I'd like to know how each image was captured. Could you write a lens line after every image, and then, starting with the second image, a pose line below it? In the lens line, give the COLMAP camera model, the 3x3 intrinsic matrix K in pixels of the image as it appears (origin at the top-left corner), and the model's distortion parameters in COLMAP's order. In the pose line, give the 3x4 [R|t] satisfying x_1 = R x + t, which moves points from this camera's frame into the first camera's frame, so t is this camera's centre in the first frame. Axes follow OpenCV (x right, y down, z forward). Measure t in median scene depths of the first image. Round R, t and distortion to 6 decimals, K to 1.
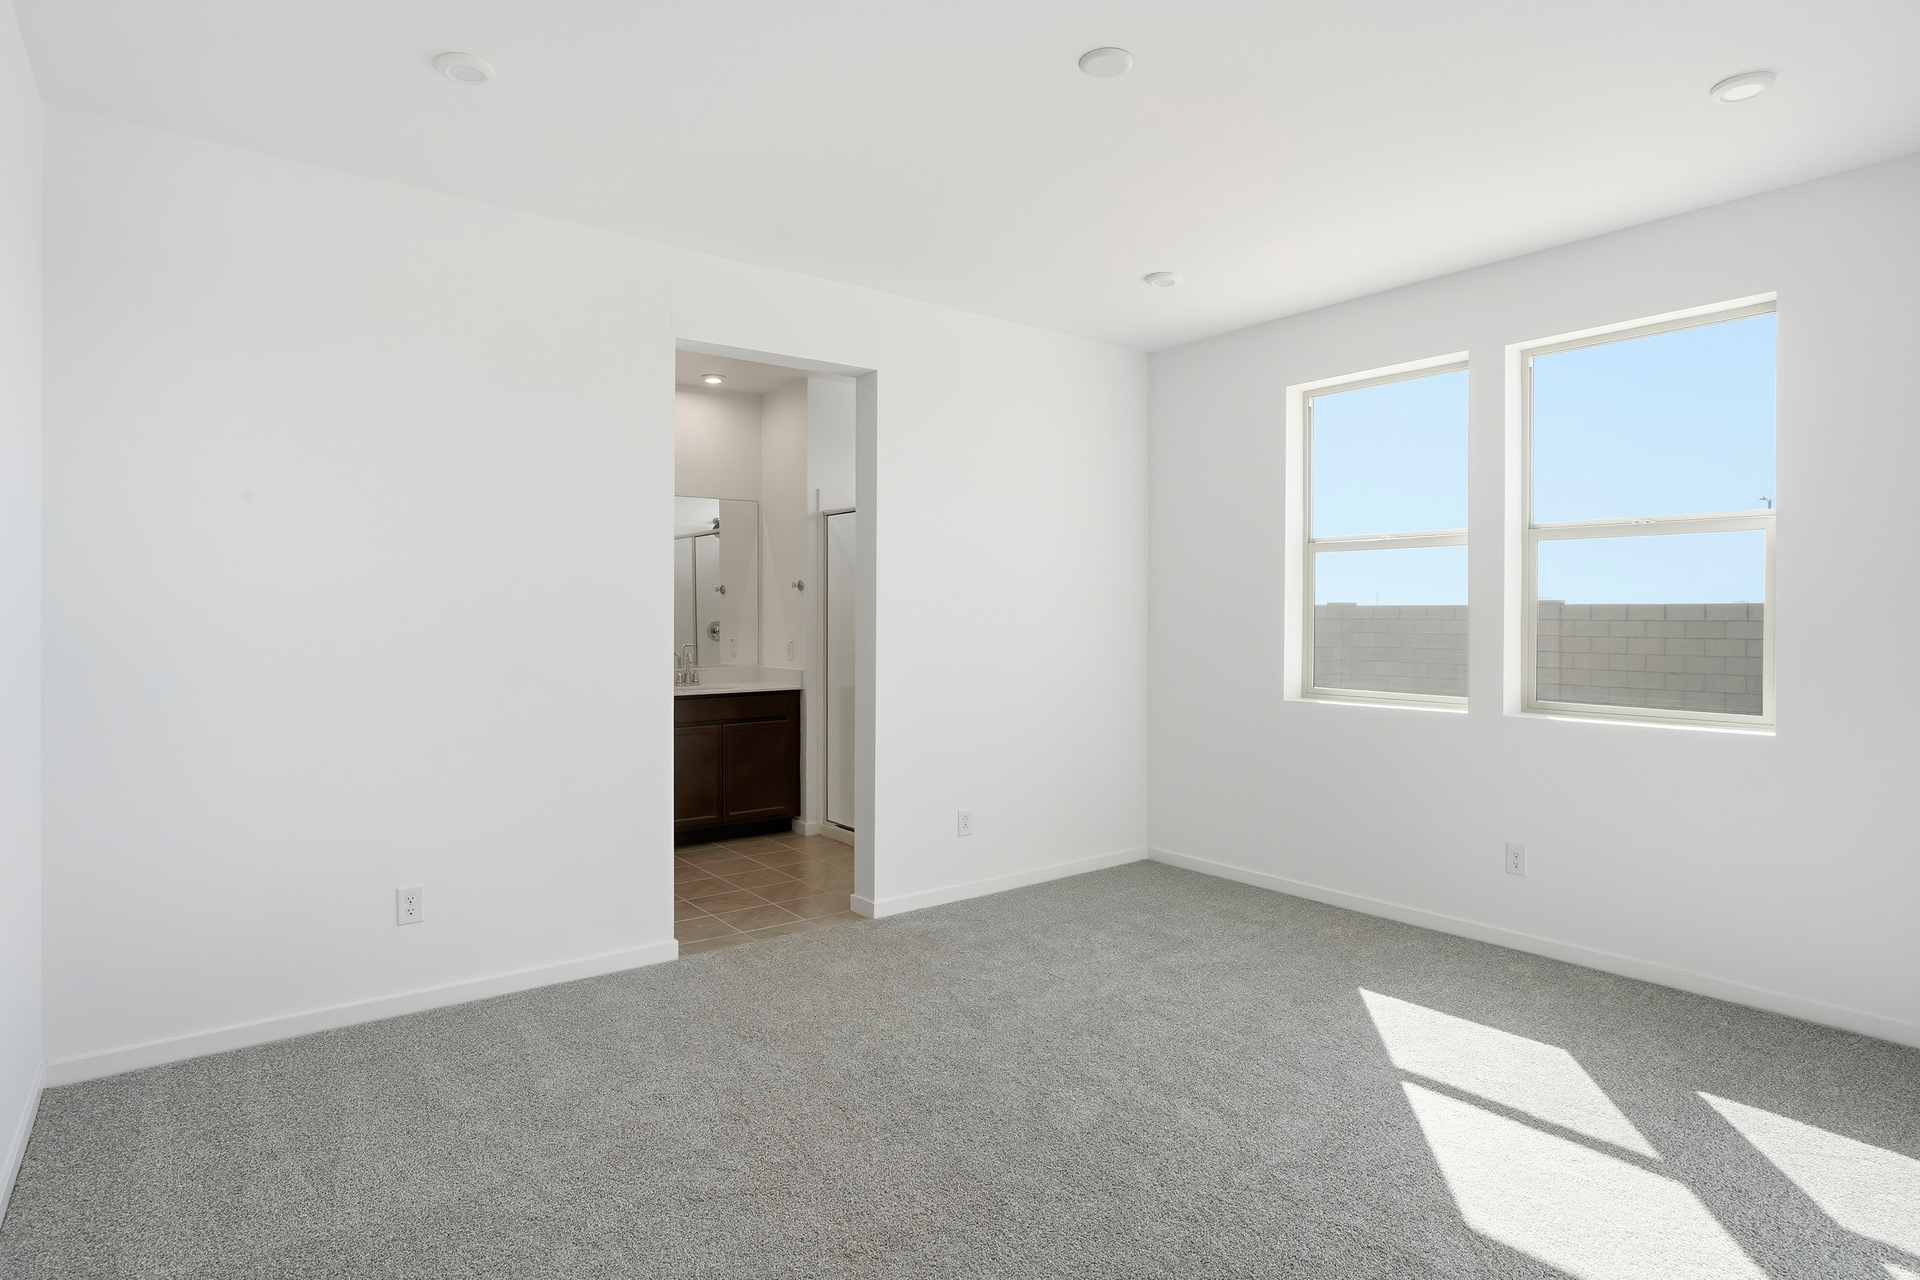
lens RADIAL K [[1024.5, 0, 950.5], [0, 1024.5, 633.1], [0, 0, 1]] dist [-0.065490, 0.031933]
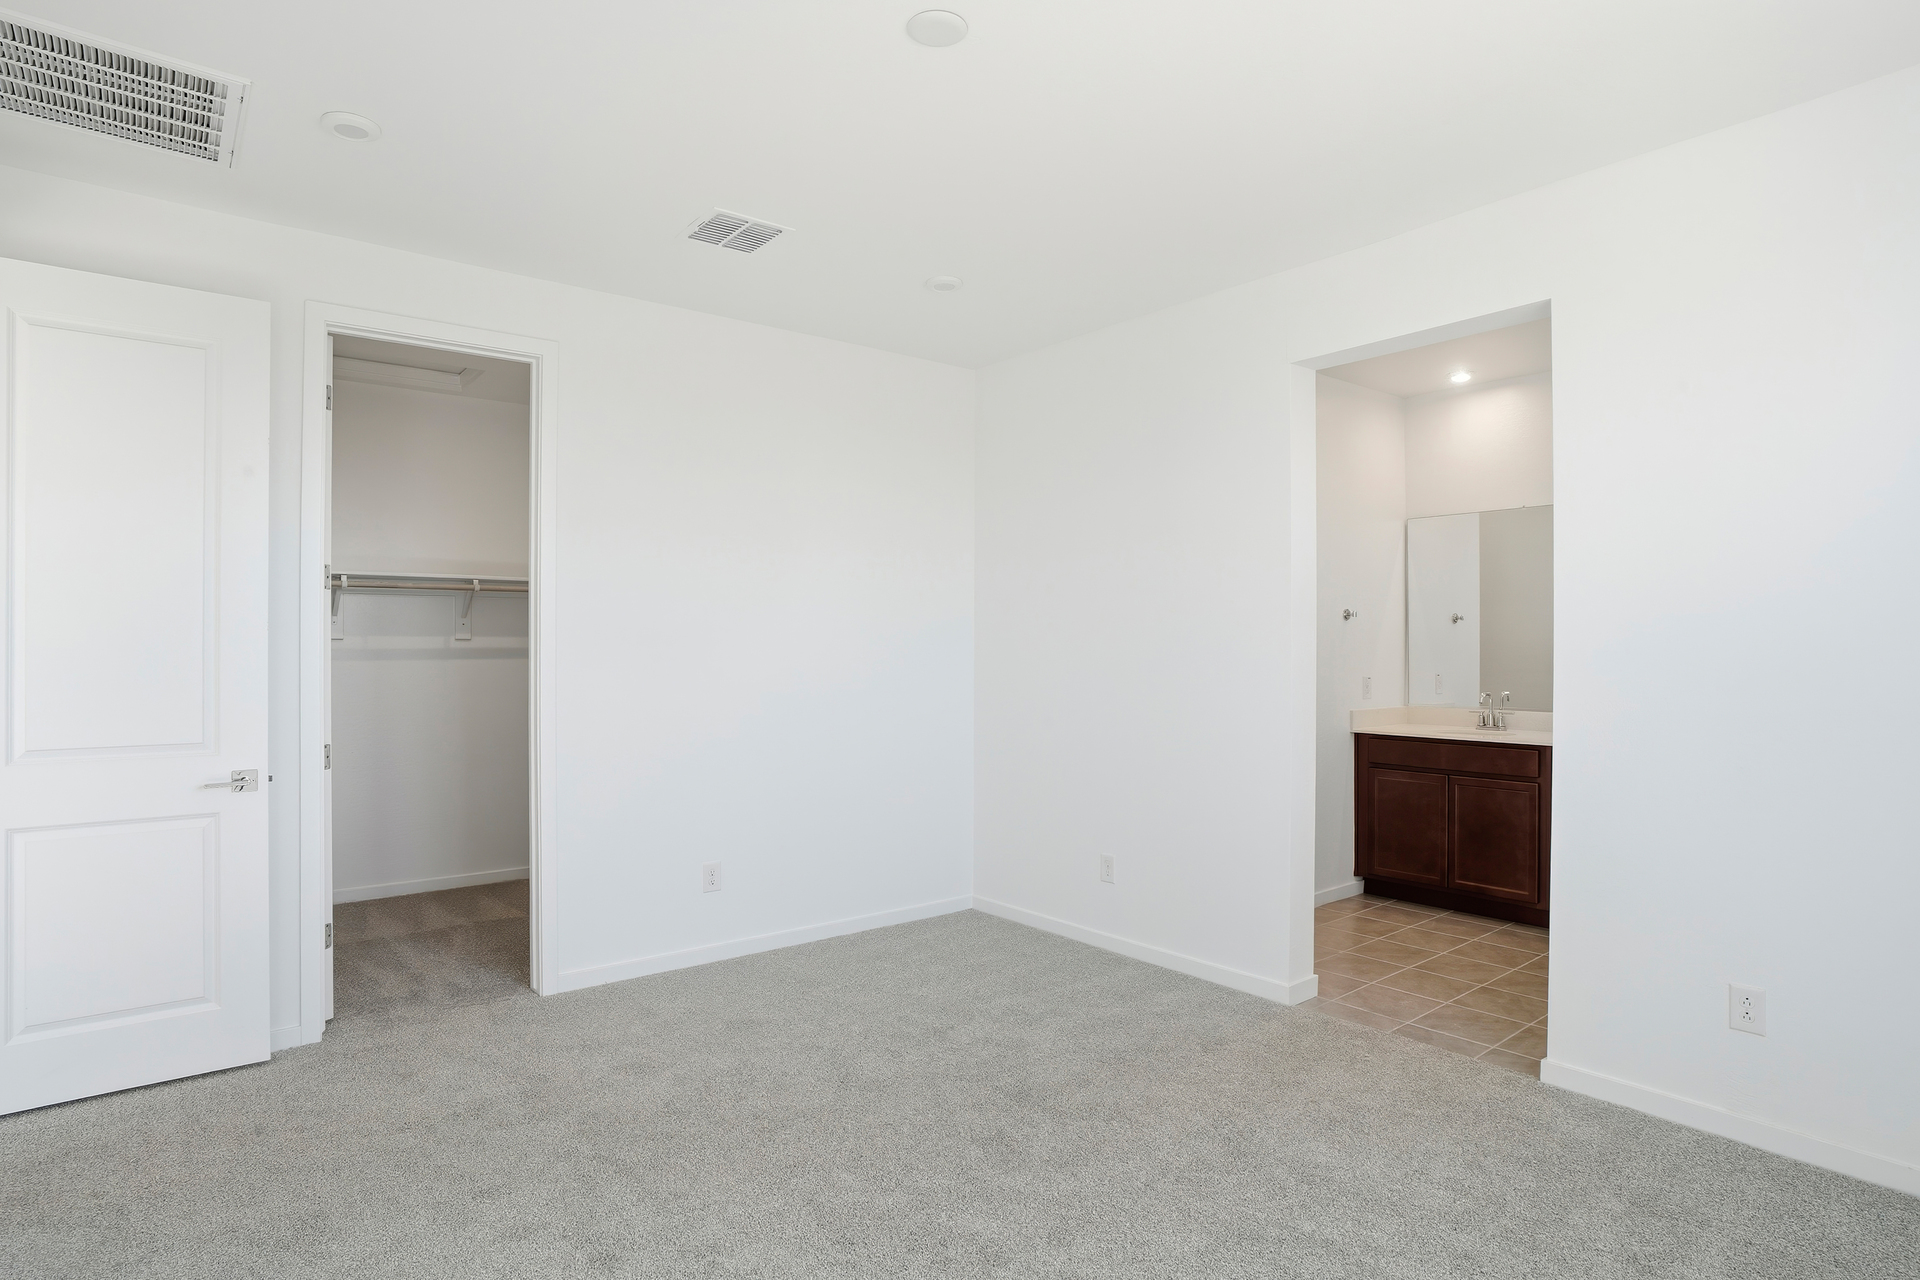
lens RADIAL K [[1024.5, 0, 950.5], [0, 1024.5, 633.1], [0, 0, 1]] dist [-0.065490, 0.031933]
pose [[0.031314, -0.010238, -0.999457, 0.616963], [-0.021120, 0.999717, -0.010903, -0.009769], [0.999286, 0.021450, 0.031089, 0.591740]]
